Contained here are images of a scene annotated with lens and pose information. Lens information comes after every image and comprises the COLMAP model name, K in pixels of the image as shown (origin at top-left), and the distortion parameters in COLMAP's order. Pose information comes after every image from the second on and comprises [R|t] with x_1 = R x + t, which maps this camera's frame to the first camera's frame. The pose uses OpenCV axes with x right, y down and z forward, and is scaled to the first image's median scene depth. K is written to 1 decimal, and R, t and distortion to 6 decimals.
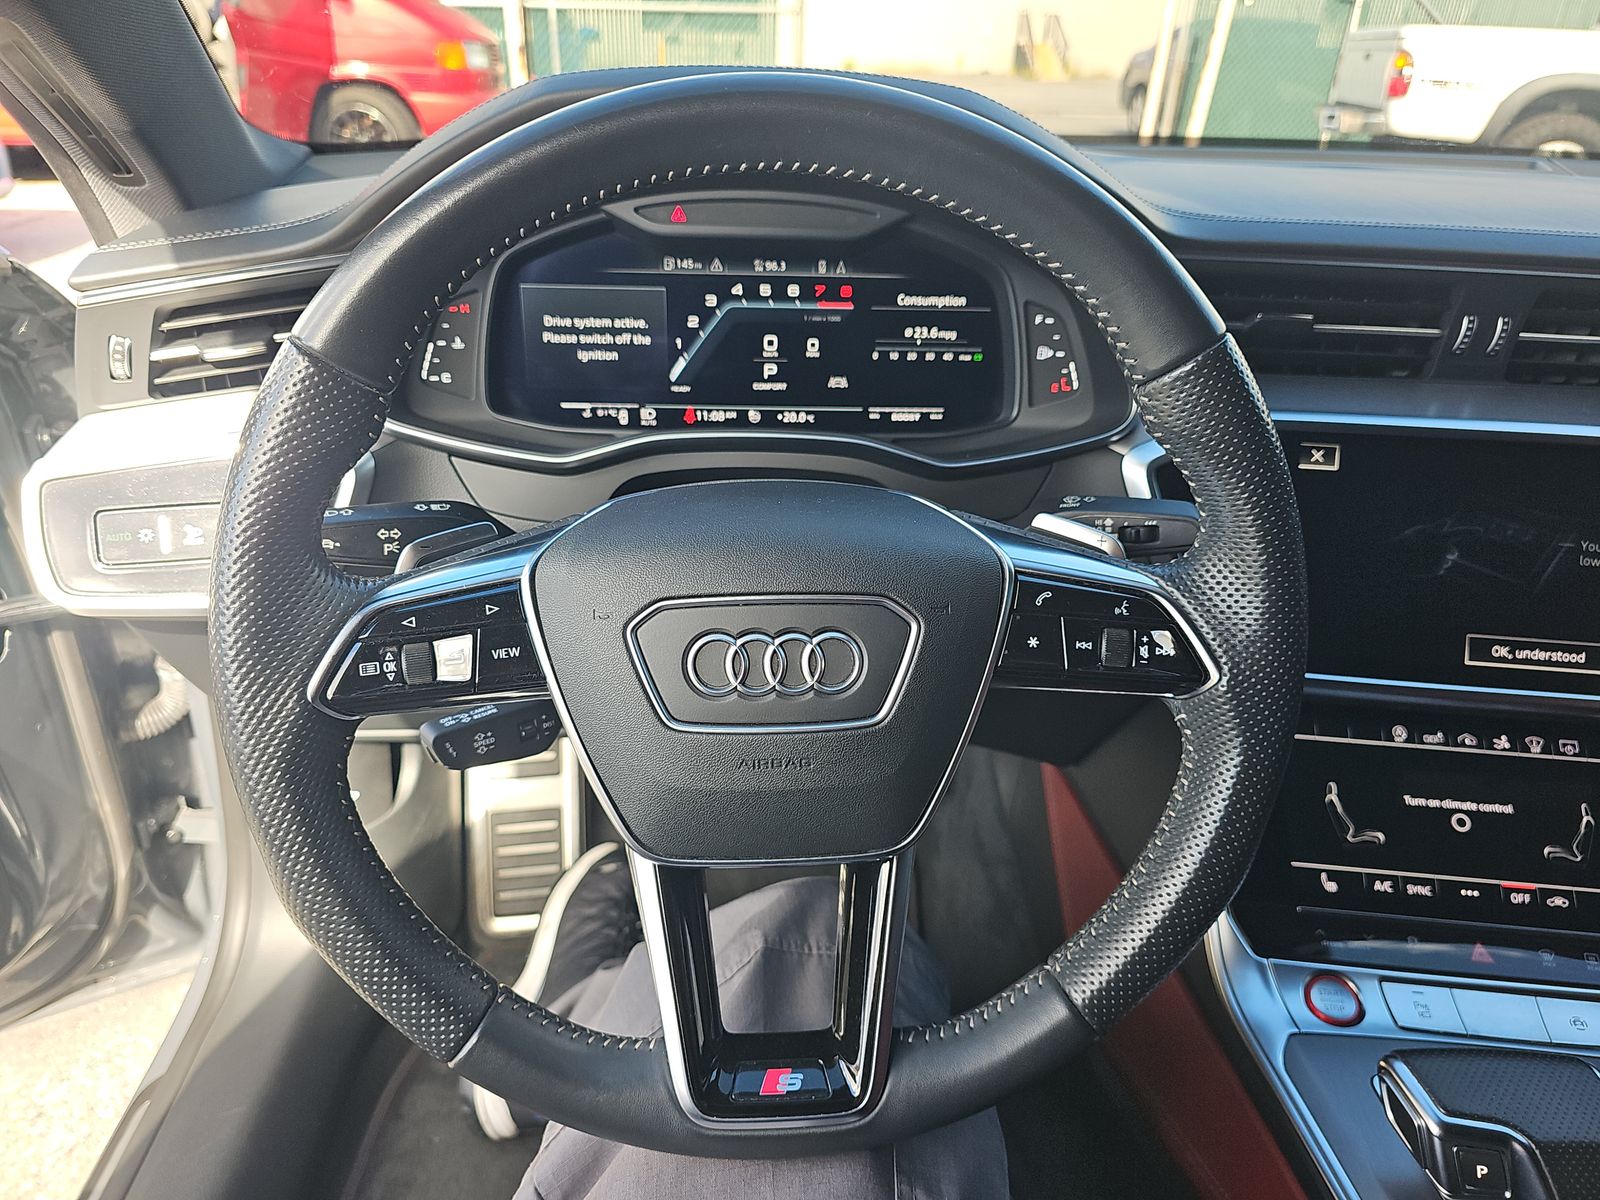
lens RADIAL K [[1070.7, 0, 804.0], [0, 1070.7, 602.2], [0, 0, 1]] dist [0.043913, -0.050639]
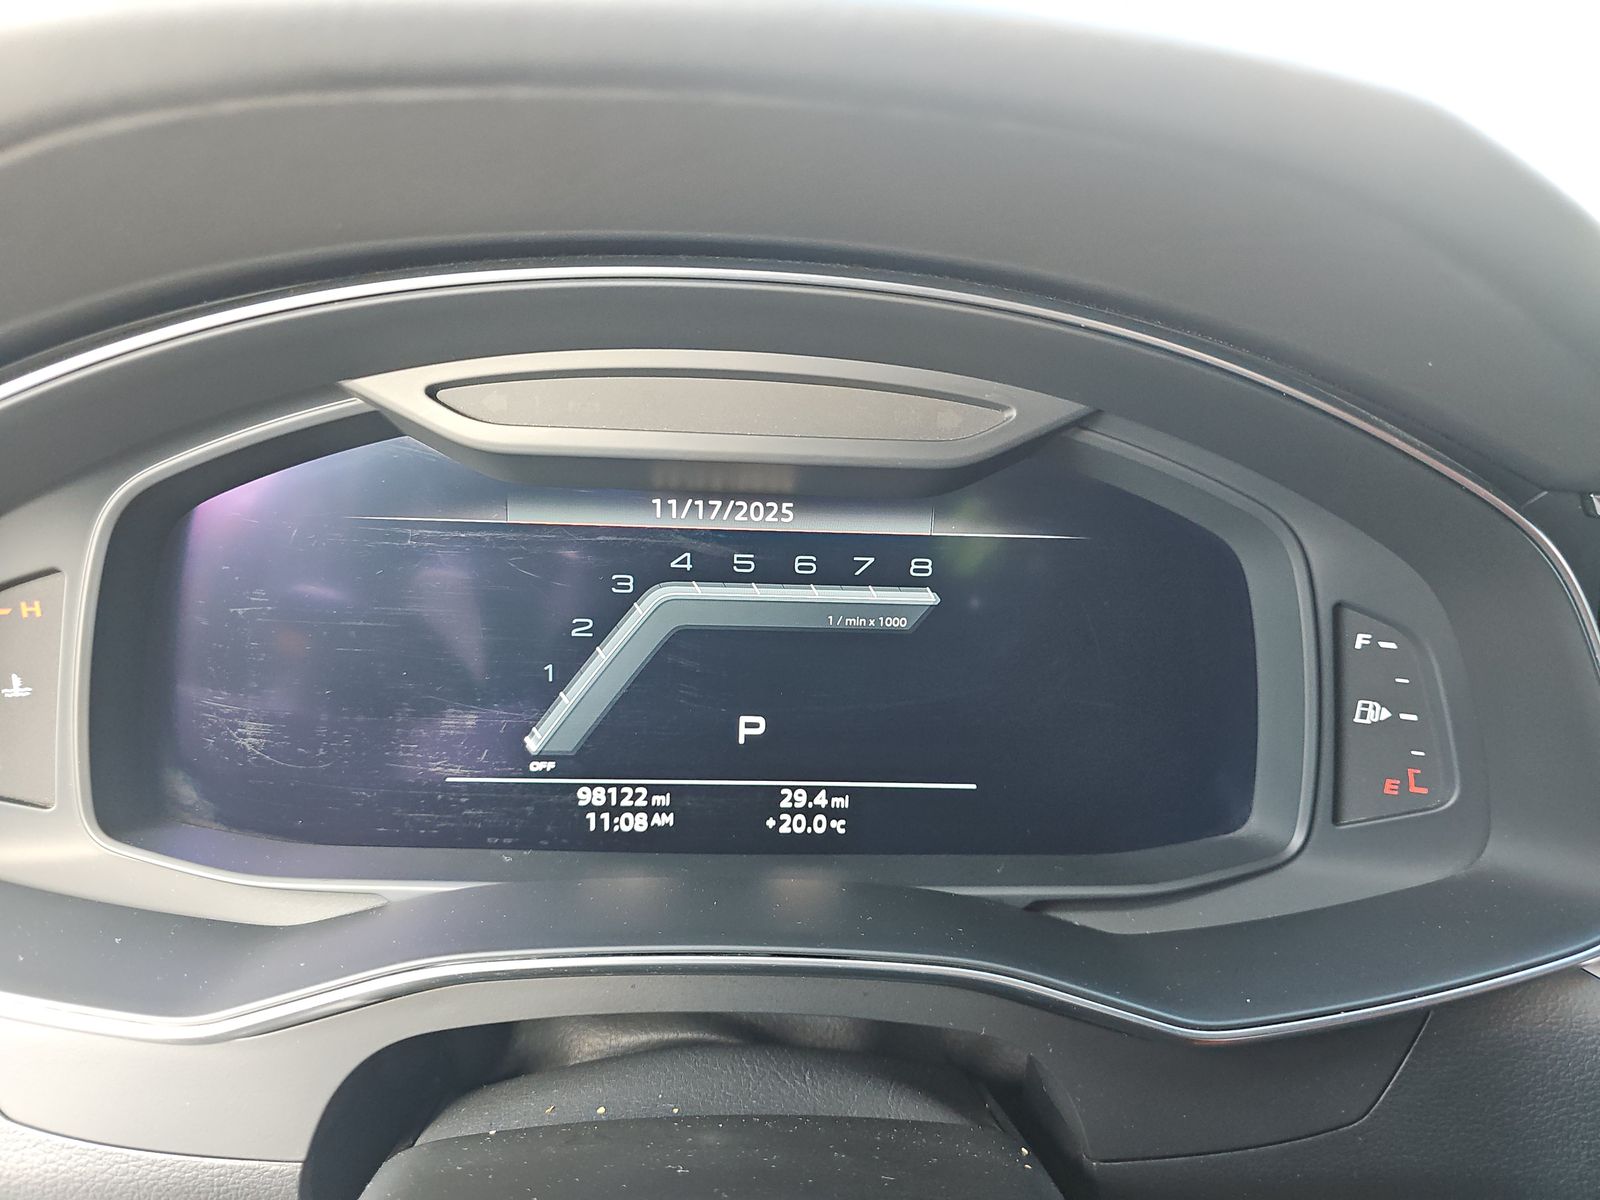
lens RADIAL K [[1112.8, 0, 800.0], [0, 1112.8, 600.0], [0, 0, 1]] dist [0.008004, -0.041160]
pose [[0.999817, 0.013643, 0.013394, -0.018048], [-0.011595, 0.989715, -0.142584, -0.203084], [-0.015201, 0.142402, 0.989692, 0.527300]]
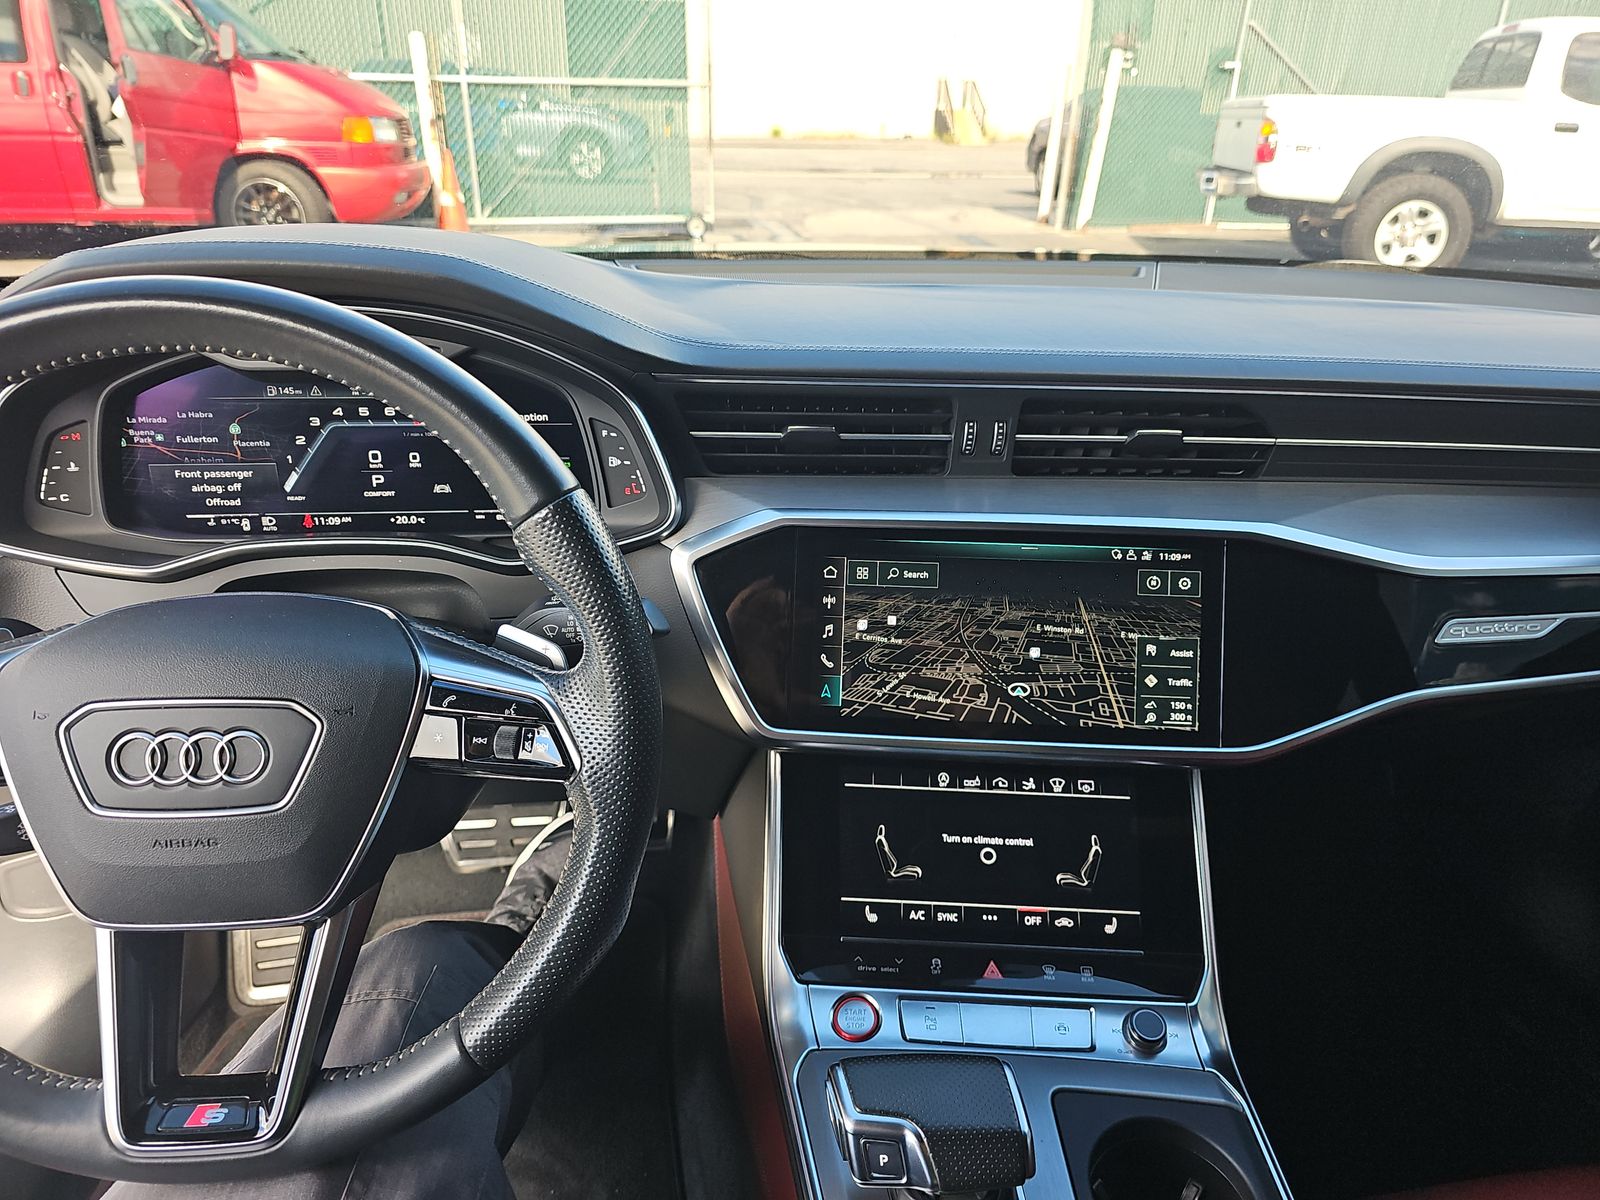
lens RADIAL K [[1058.1, 0, 800.0], [0, 1058.1, 600.0], [0, 0, 1]] dist [0.038528, -0.043747]
pose [[0.997783, -0.032471, 0.058098, 0.341351], [0.035208, 0.998287, -0.046720, -0.022877], [-0.056482, 0.048662, 0.997217, -0.131297]]
